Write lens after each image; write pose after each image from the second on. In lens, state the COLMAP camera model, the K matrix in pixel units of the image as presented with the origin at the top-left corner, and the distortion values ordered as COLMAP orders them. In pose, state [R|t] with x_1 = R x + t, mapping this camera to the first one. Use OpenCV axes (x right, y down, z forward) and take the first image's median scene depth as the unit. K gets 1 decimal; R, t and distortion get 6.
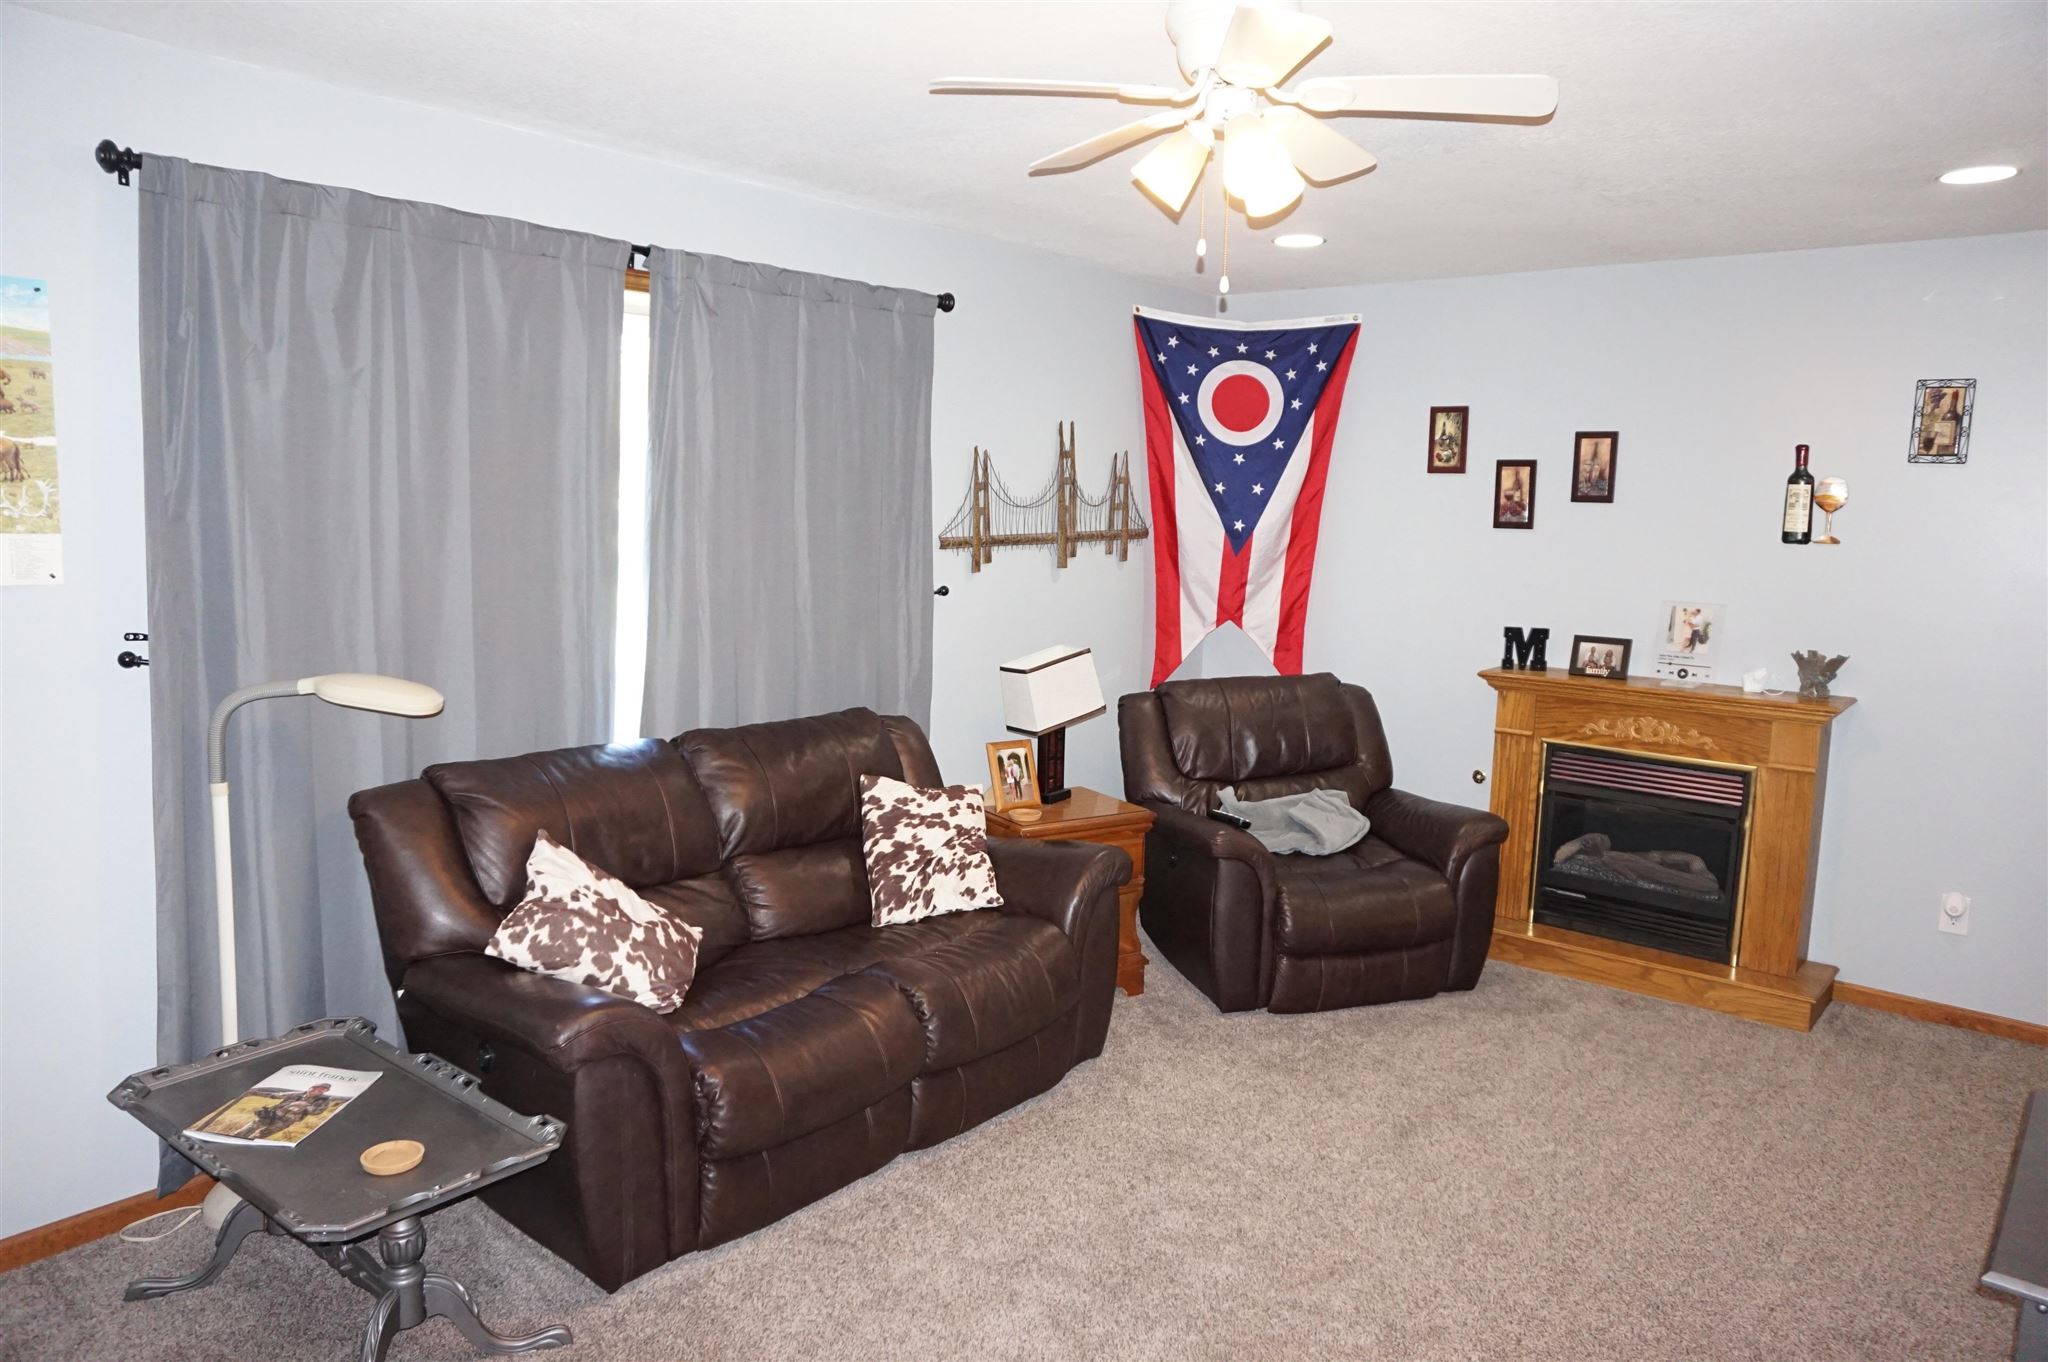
lens RADIAL K [[1378.8, 0, 1019.5], [0, 1378.8, 680.2], [0, 0, 1]] dist [-0.044078, 0.030457]
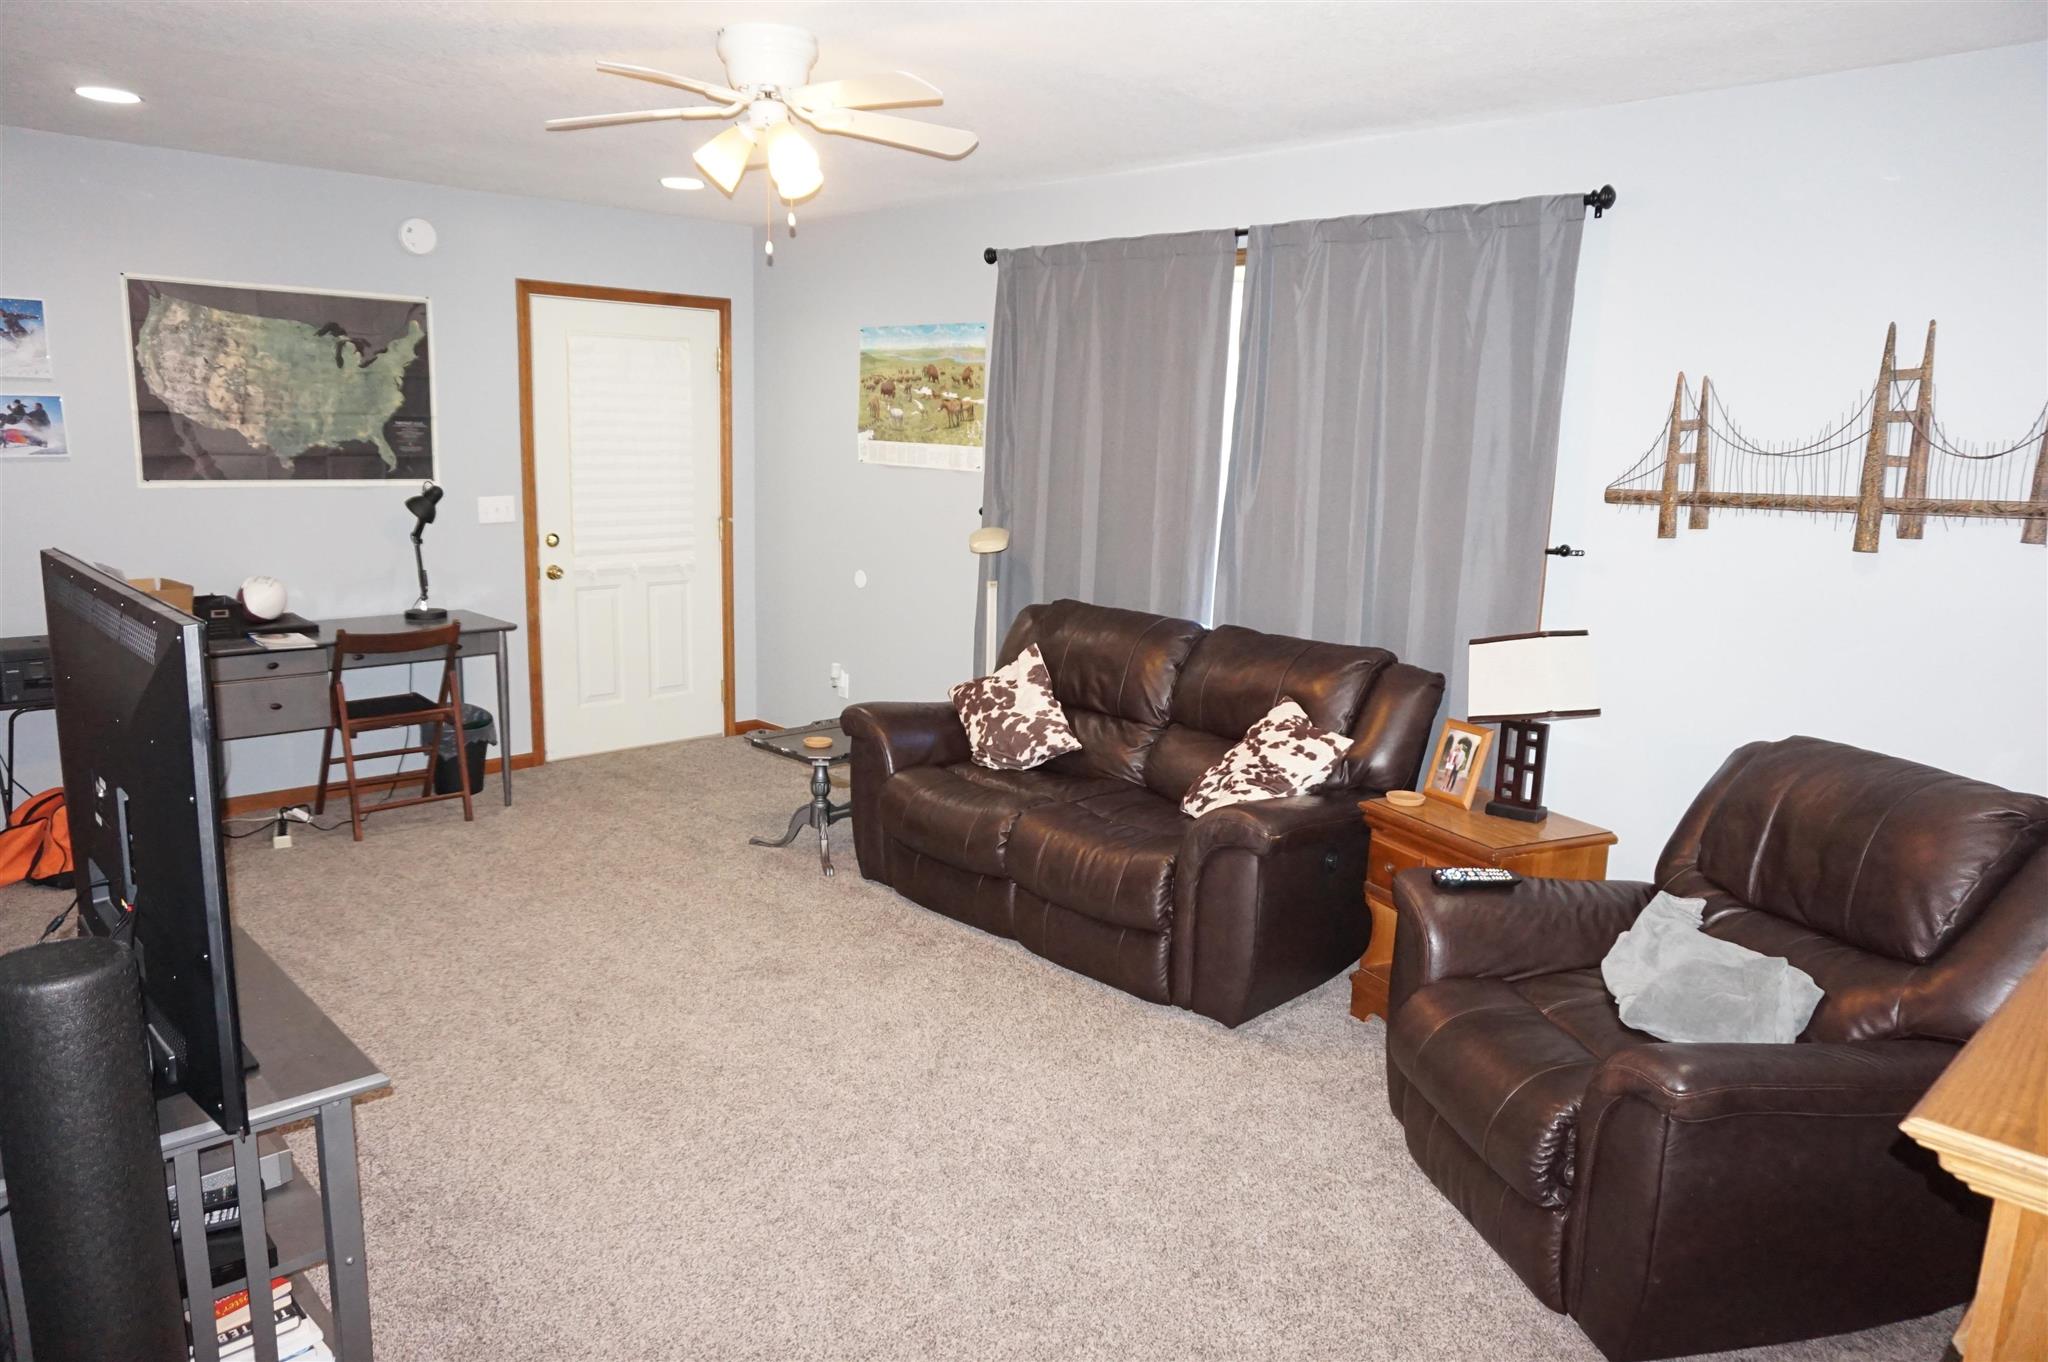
lens RADIAL K [[1378.8, 0, 1019.3], [0, 1378.8, 679.3], [0, 0, 1]] dist [-0.044078, 0.030457]
pose [[-0.105822, 0.164615, -0.980665, 0.818135], [-0.153385, 0.971697, 0.179661, -0.088693], [0.982484, 0.169431, -0.077578, 0.763867]]
